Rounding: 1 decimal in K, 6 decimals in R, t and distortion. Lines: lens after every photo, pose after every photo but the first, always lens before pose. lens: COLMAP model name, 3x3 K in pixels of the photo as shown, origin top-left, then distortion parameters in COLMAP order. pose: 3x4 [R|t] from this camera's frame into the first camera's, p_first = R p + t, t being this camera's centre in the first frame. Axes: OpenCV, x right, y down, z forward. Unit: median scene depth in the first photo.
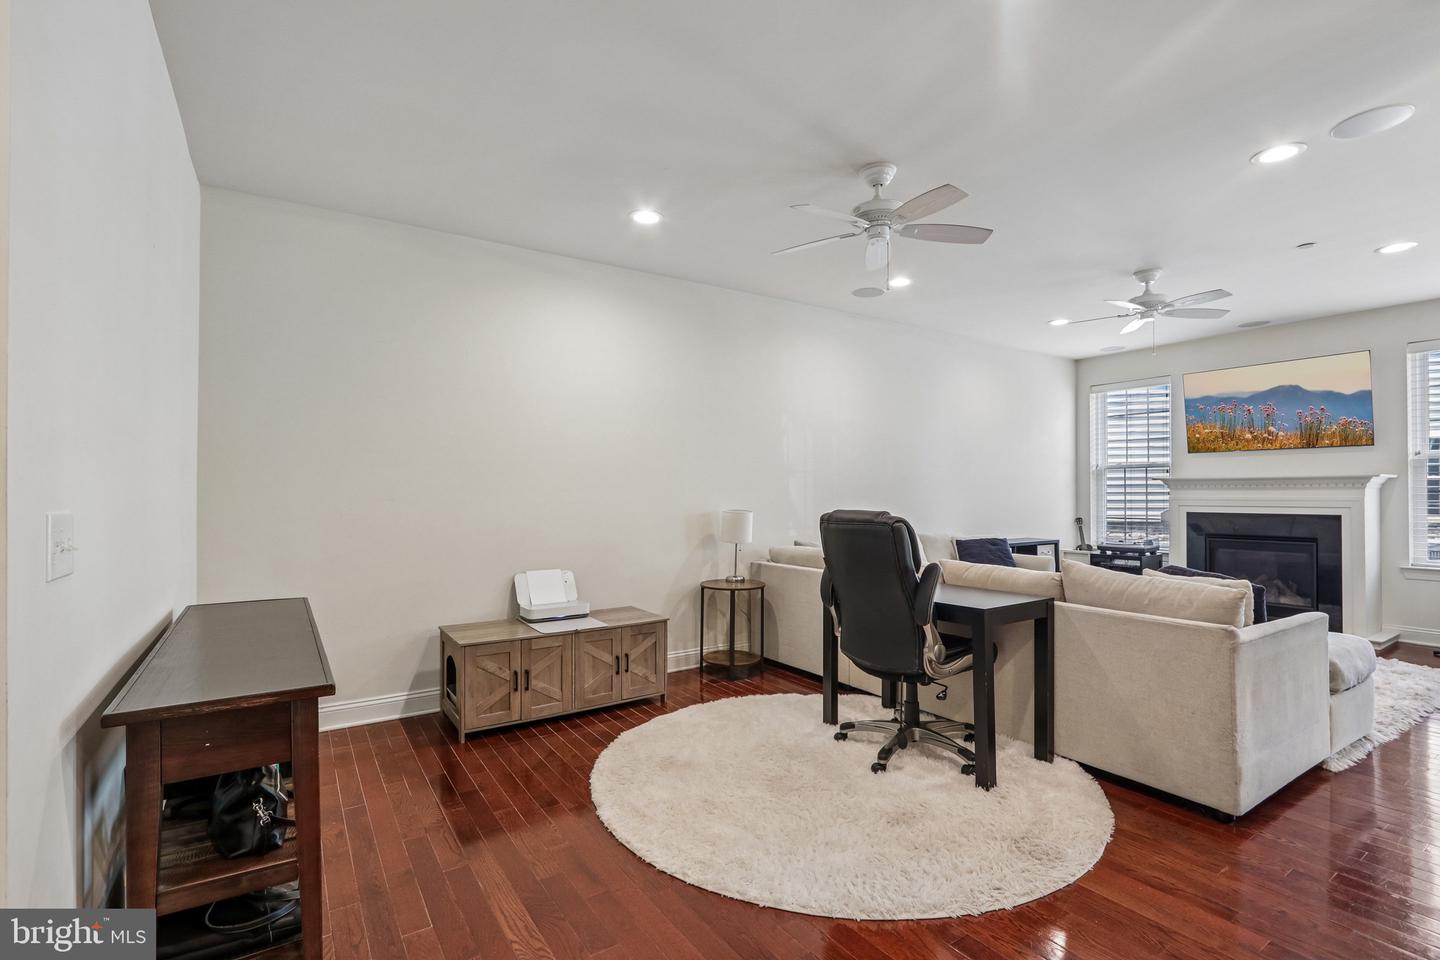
lens RADIAL K [[651.9, 0, 731.5], [0, 651.9, 493.5], [0, 0, 1]] dist [-0.014491, 0.001003]
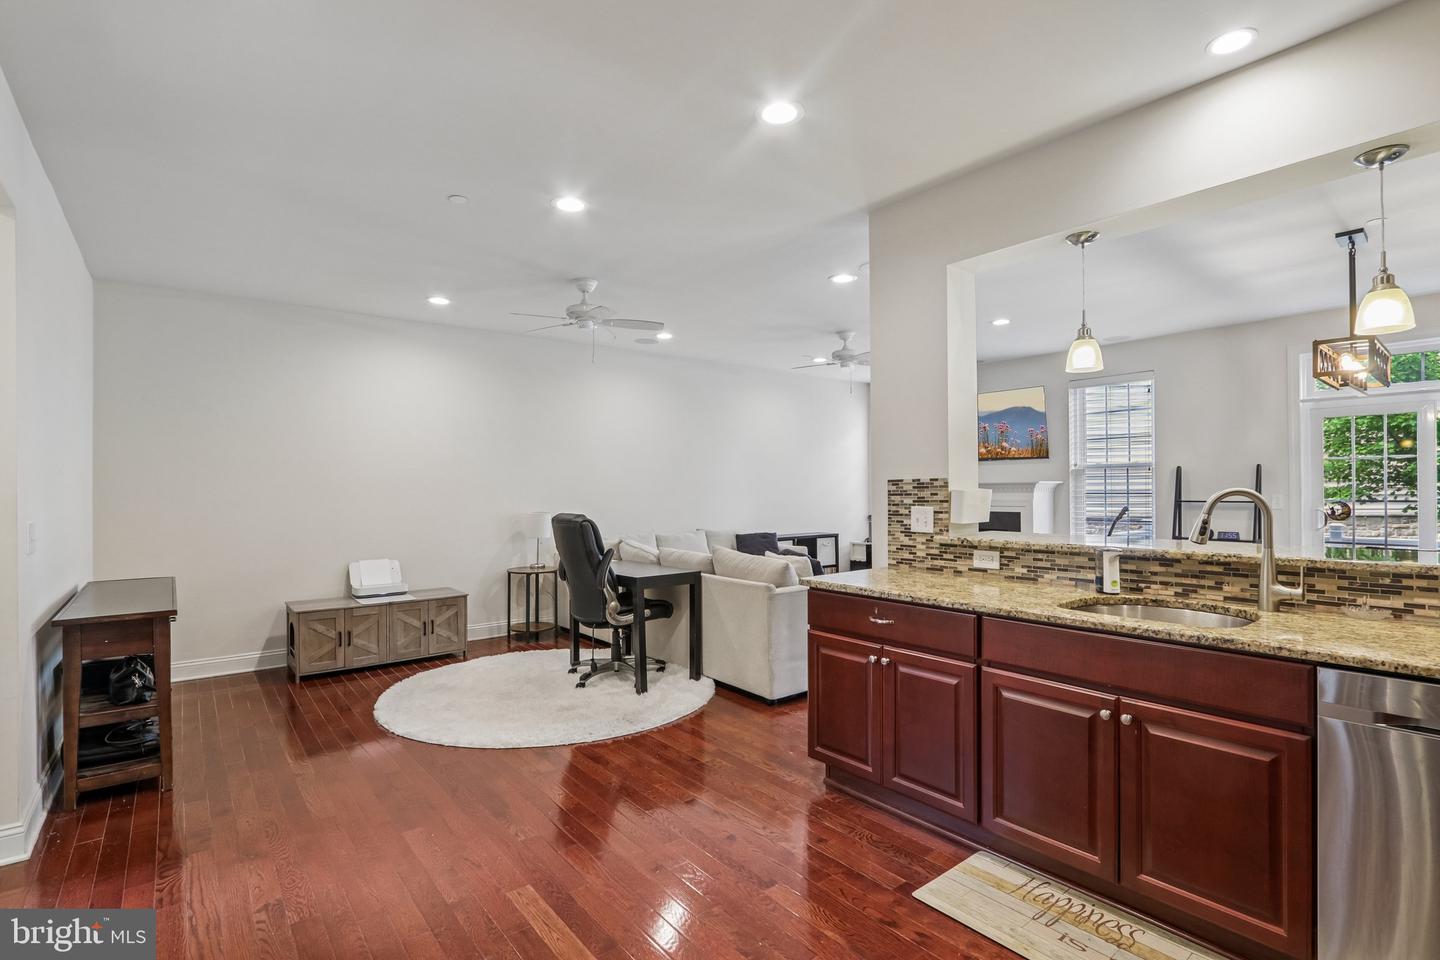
lens RADIAL K [[651.9, 0, 709.5], [0, 651.9, 495.7], [0, 0, 1]] dist [-0.014491, 0.001003]
pose [[0.996518, -0.005339, 0.083208, 0.338892], [0.004783, 0.999965, 0.006875, -0.020865], [-0.083242, -0.006453, 0.996508, -0.436818]]
